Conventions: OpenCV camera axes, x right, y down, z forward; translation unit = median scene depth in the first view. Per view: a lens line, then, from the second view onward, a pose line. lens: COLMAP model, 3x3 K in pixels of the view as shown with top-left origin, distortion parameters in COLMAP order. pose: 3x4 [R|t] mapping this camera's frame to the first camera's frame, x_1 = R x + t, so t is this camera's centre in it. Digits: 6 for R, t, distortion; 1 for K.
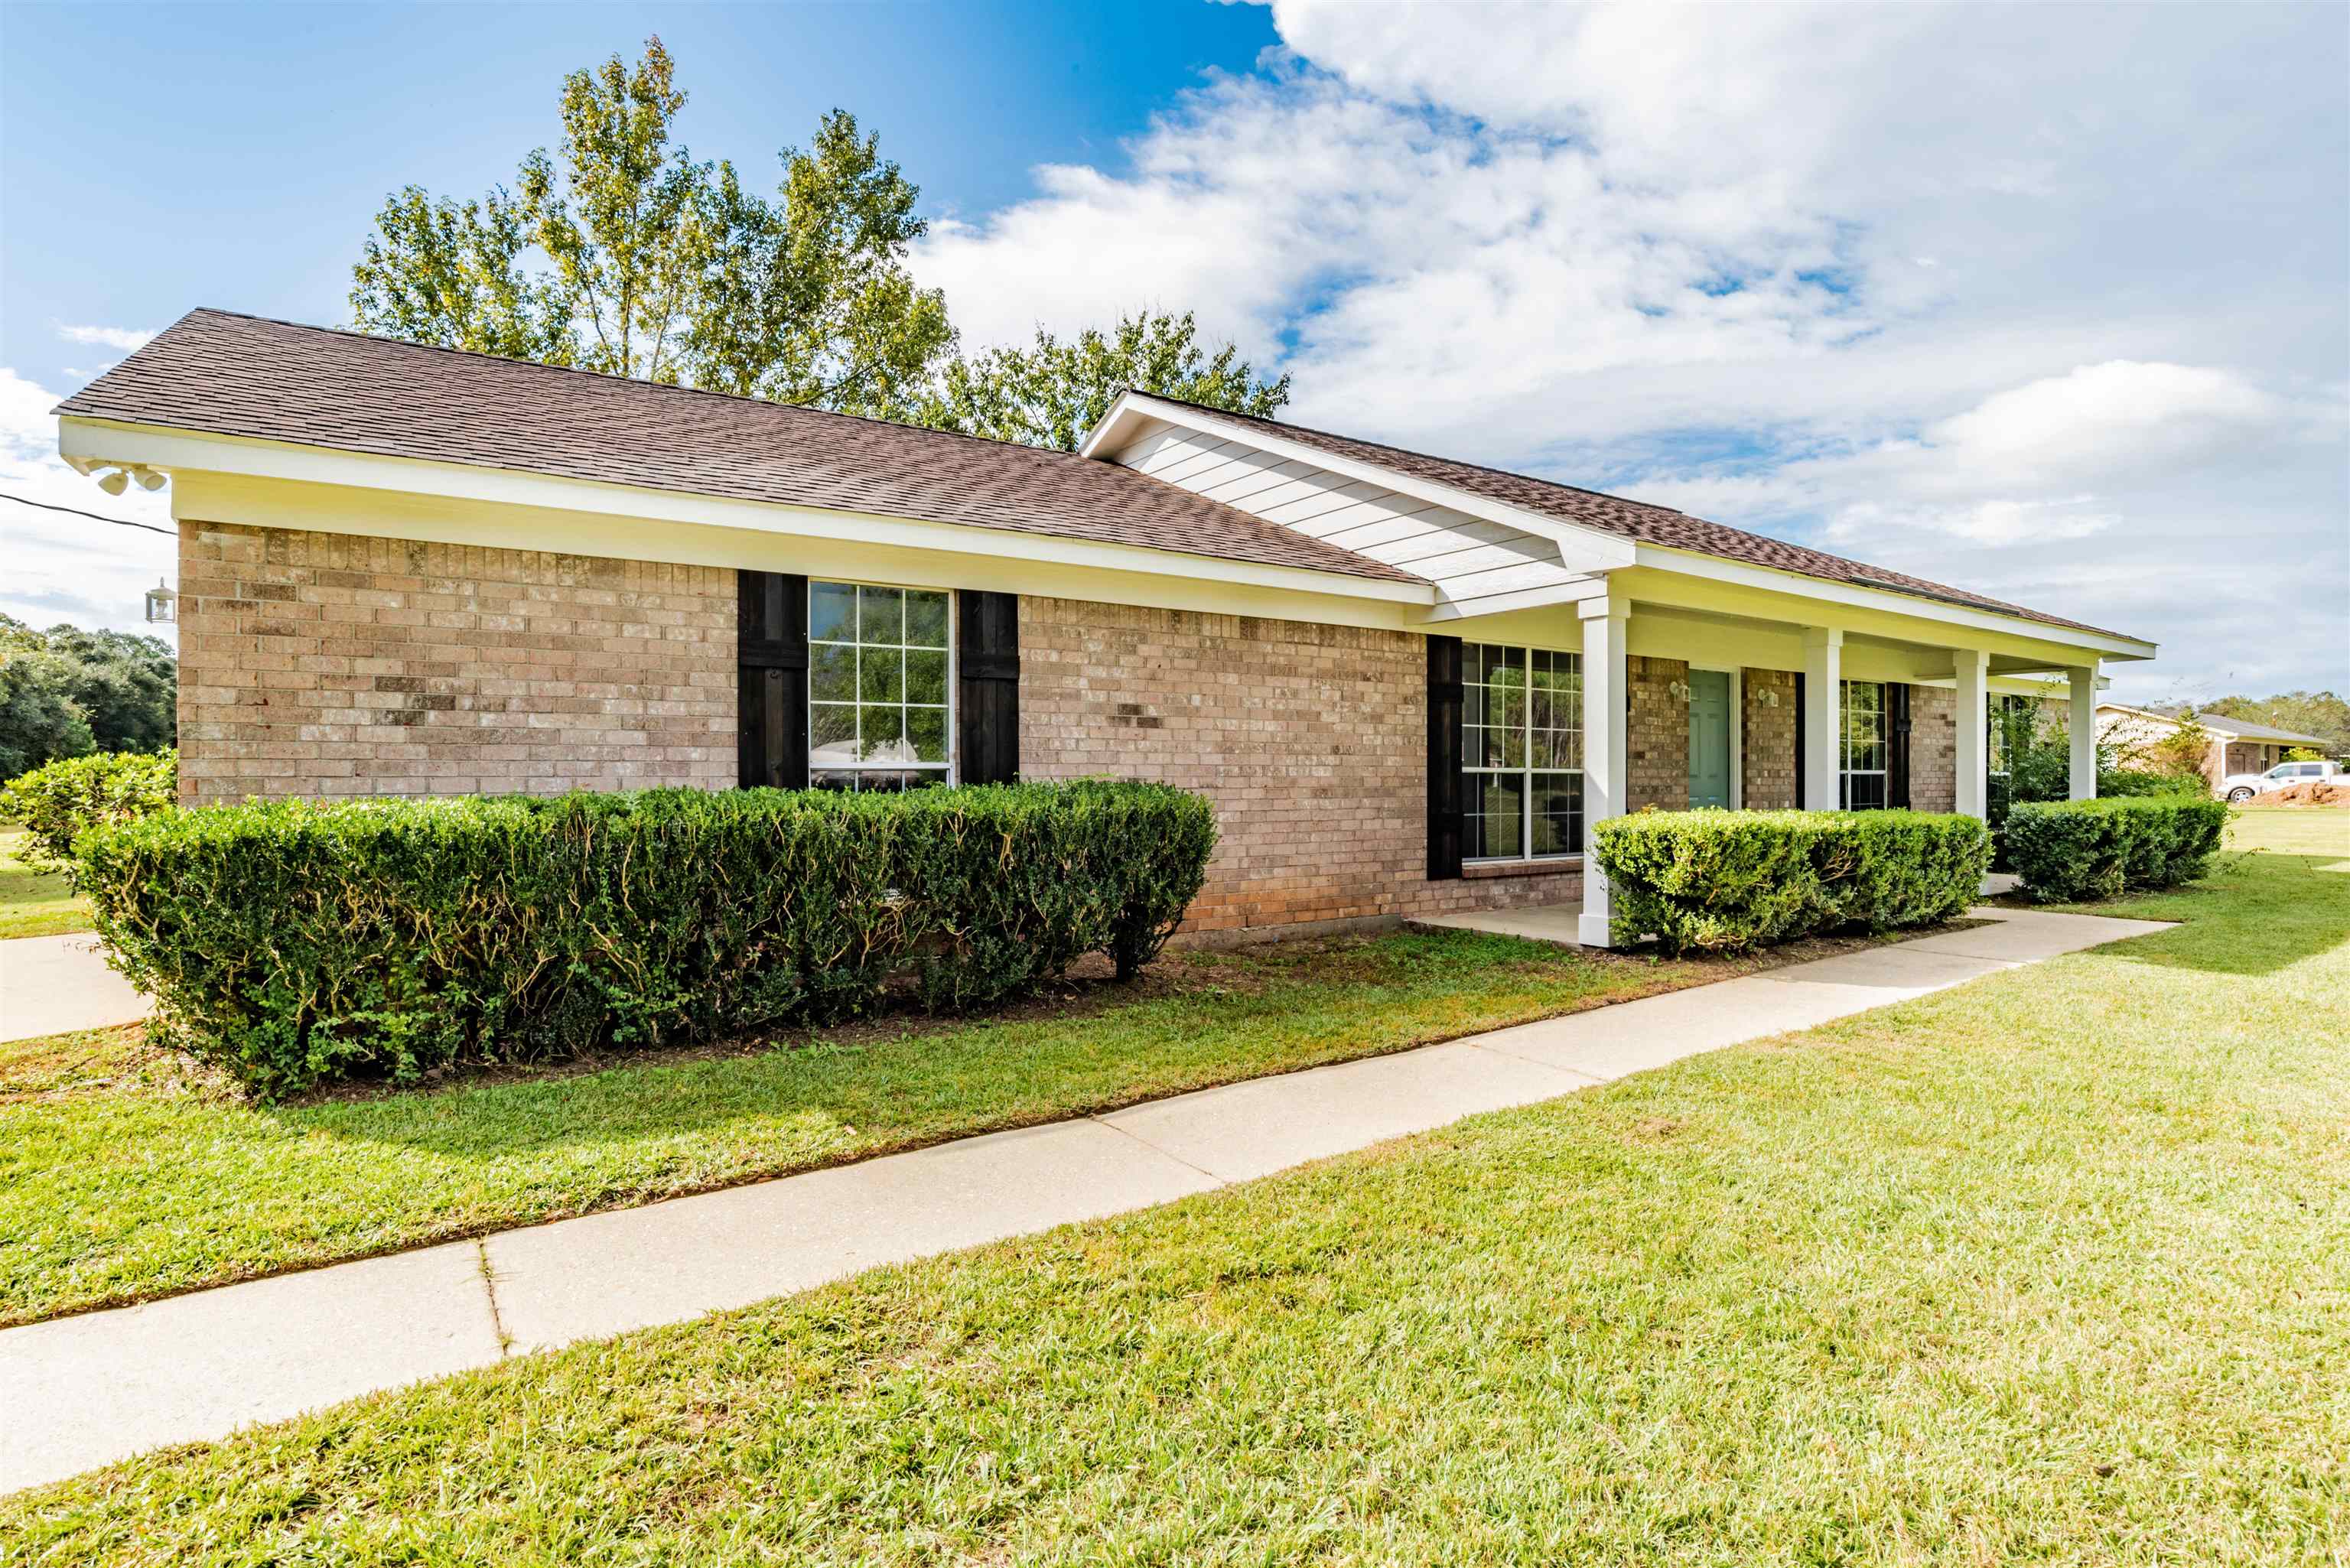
lens RADIAL K [[1194.4, 0, 1161.7], [0, 1194.4, 778.7], [0, 0, 1]] dist [-0.041210, 0.012115]
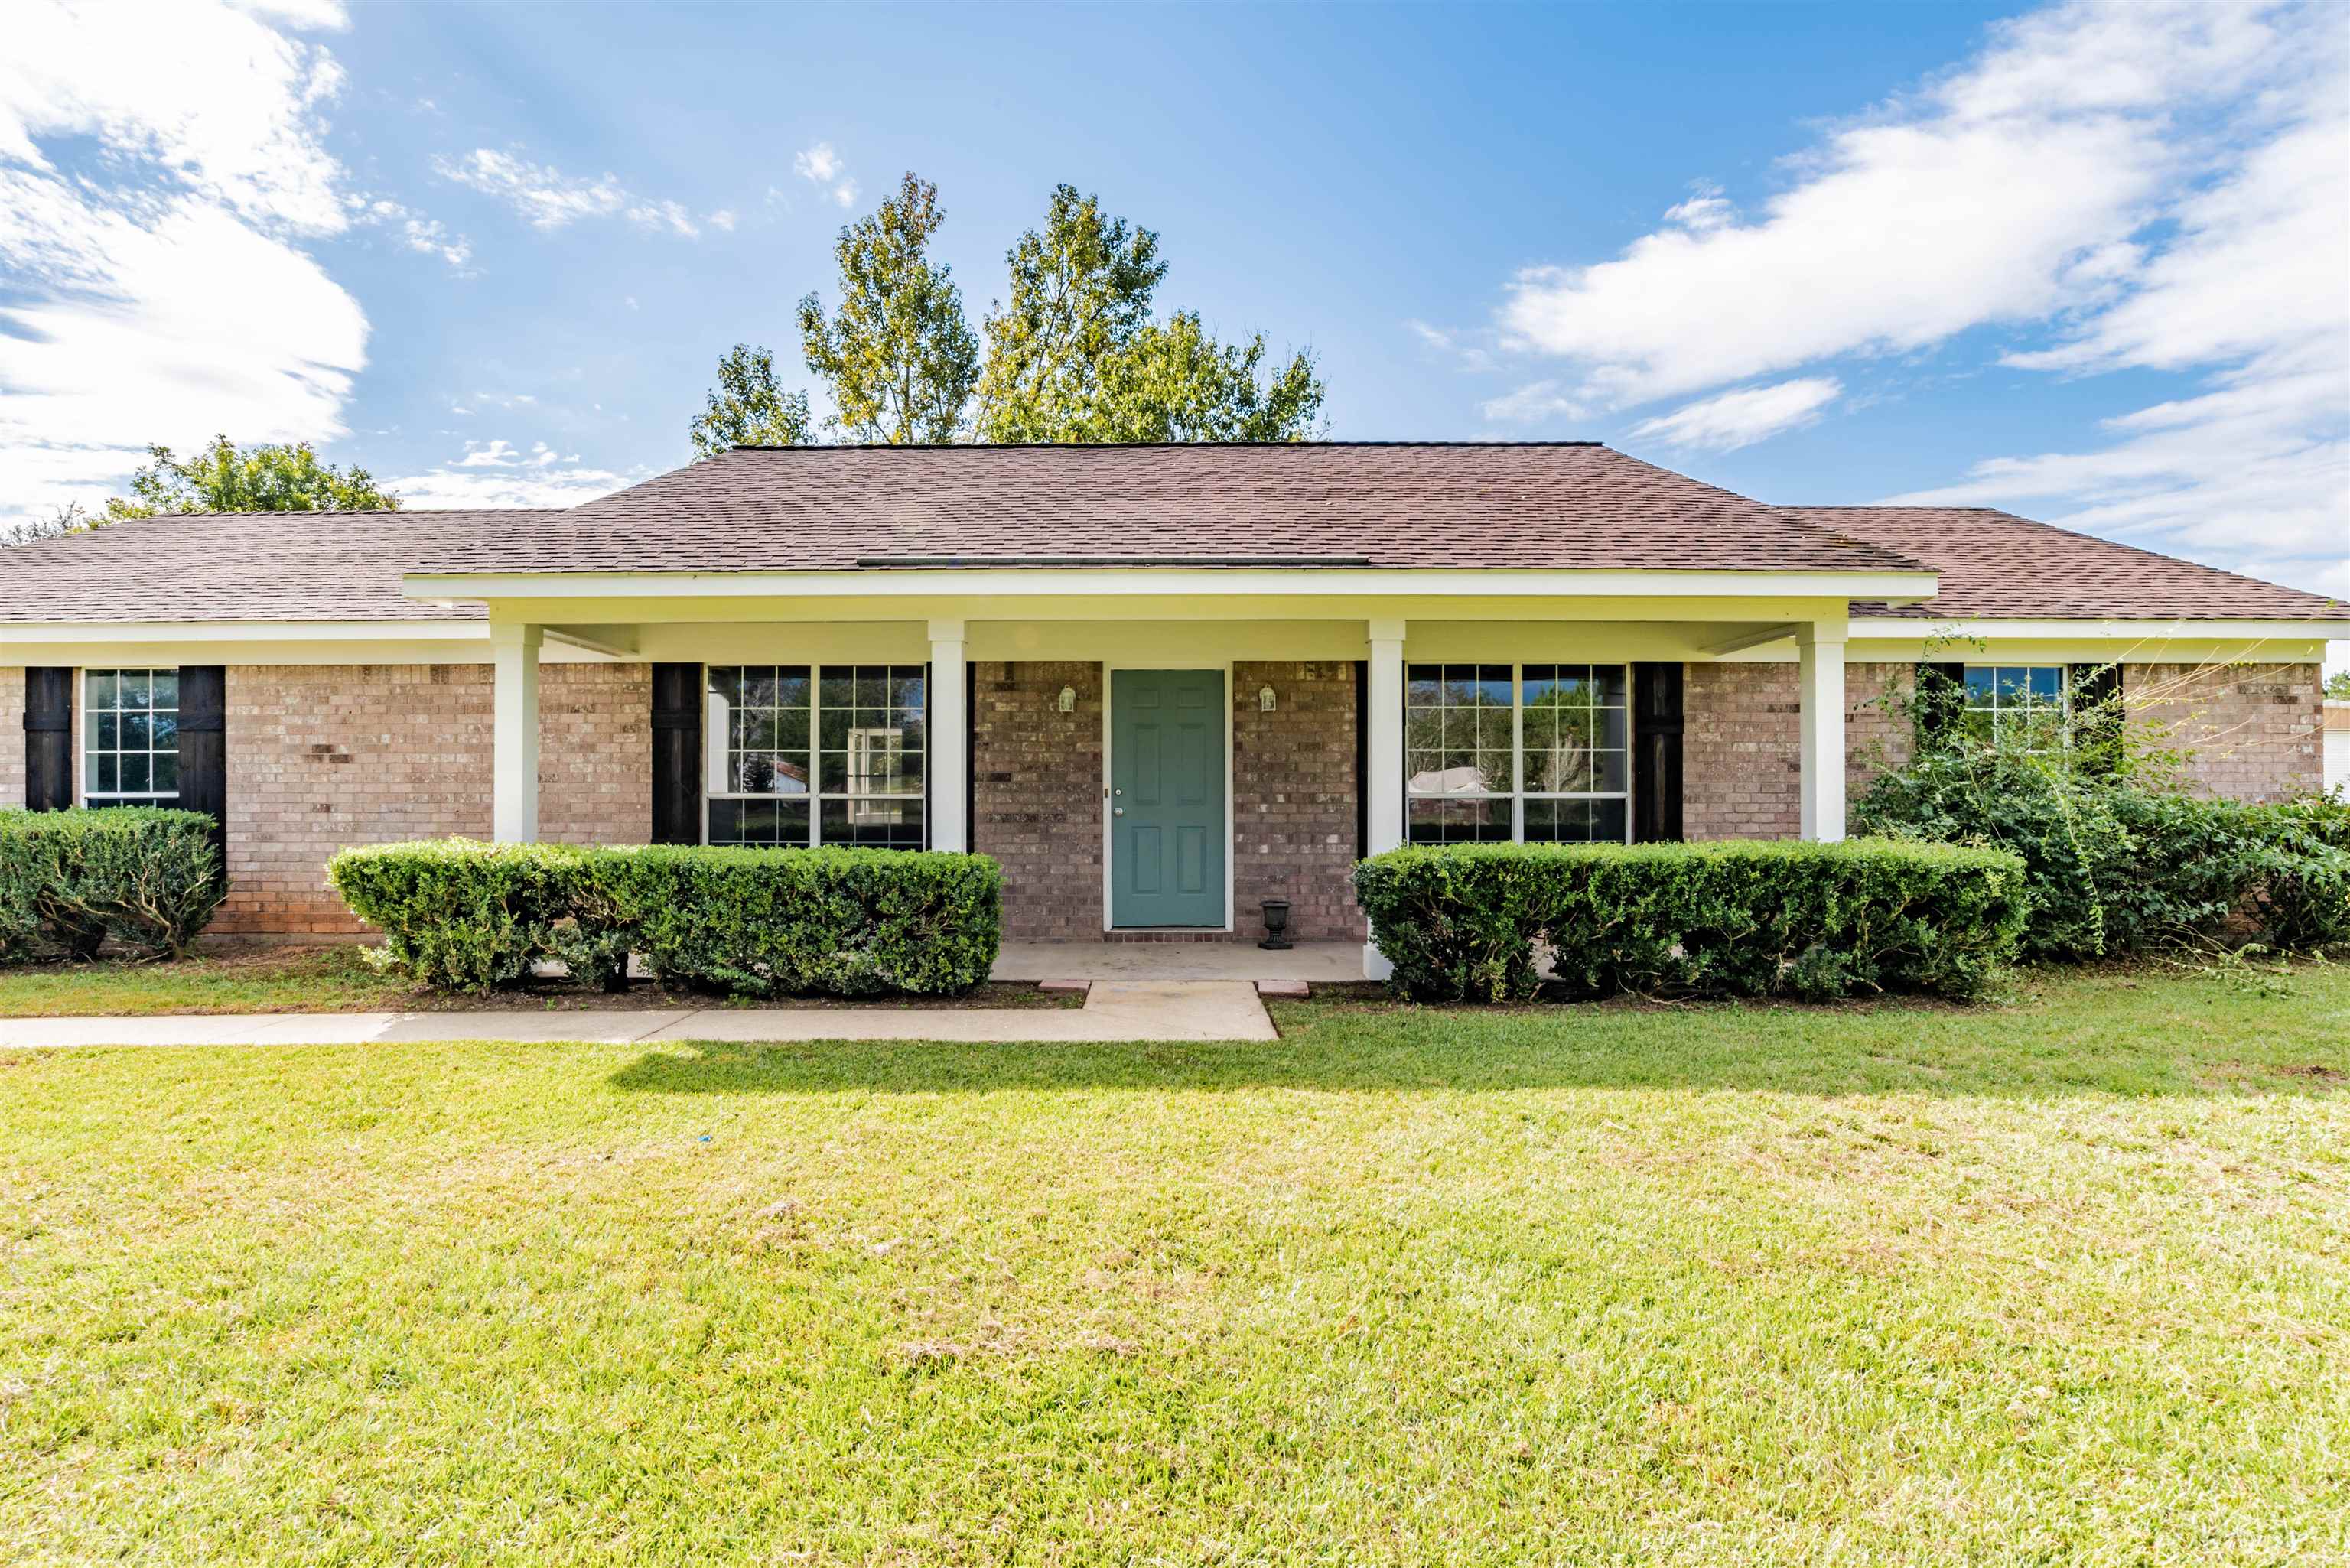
lens RADIAL K [[1194.4, 0, 1164.4], [0, 1194.4, 787.9], [0, 0, 1]] dist [-0.041210, 0.012115]
pose [[0.814841, -0.004347, -0.579668, 1.339171], [-0.000910, 0.999961, -0.008777, -0.006918], [0.579683, 0.007679, 0.814806, 0.492497]]
